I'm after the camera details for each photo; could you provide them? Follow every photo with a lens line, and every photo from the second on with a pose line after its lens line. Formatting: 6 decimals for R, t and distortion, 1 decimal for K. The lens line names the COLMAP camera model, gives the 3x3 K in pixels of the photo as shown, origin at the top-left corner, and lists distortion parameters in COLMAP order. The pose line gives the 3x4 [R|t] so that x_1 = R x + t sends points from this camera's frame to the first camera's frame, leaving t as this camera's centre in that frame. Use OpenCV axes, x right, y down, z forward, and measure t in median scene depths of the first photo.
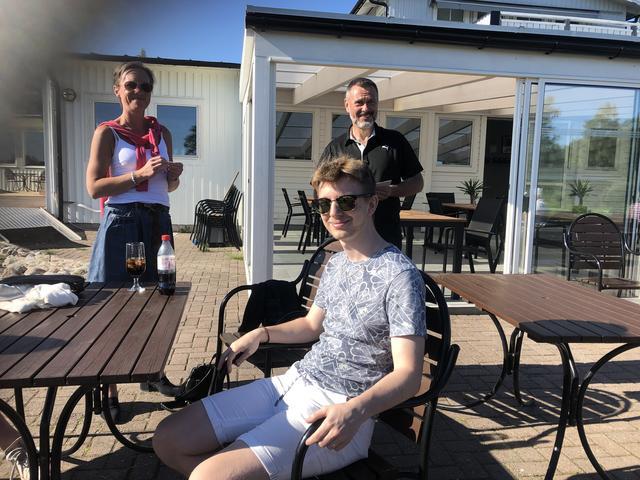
lens RADIAL K [[521.9, 0, 317.0], [0, 521.9, 239.0], [0, 0, 1]] dist [0.029283, -0.034548]
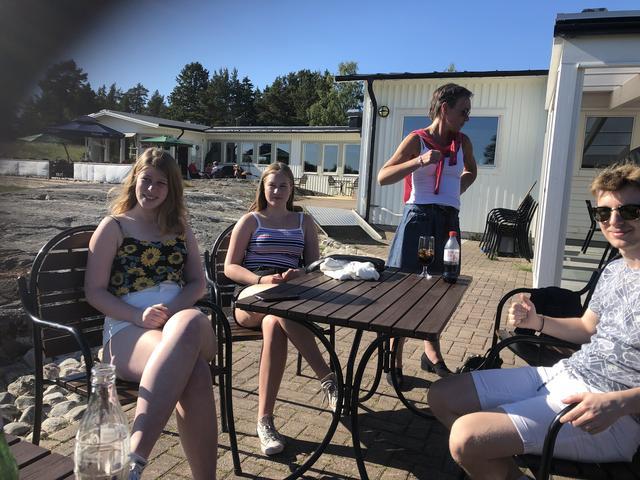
lens RADIAL K [[521.9, 0, 316.5], [0, 521.9, 239.8], [0, 0, 1]] dist [0.029283, -0.034548]
pose [[0.852150, 0.077490, -0.517528, 0.042288], [-0.086325, 0.996242, 0.007029, 0.022142], [0.516128, 0.038686, 0.855637, -0.114626]]
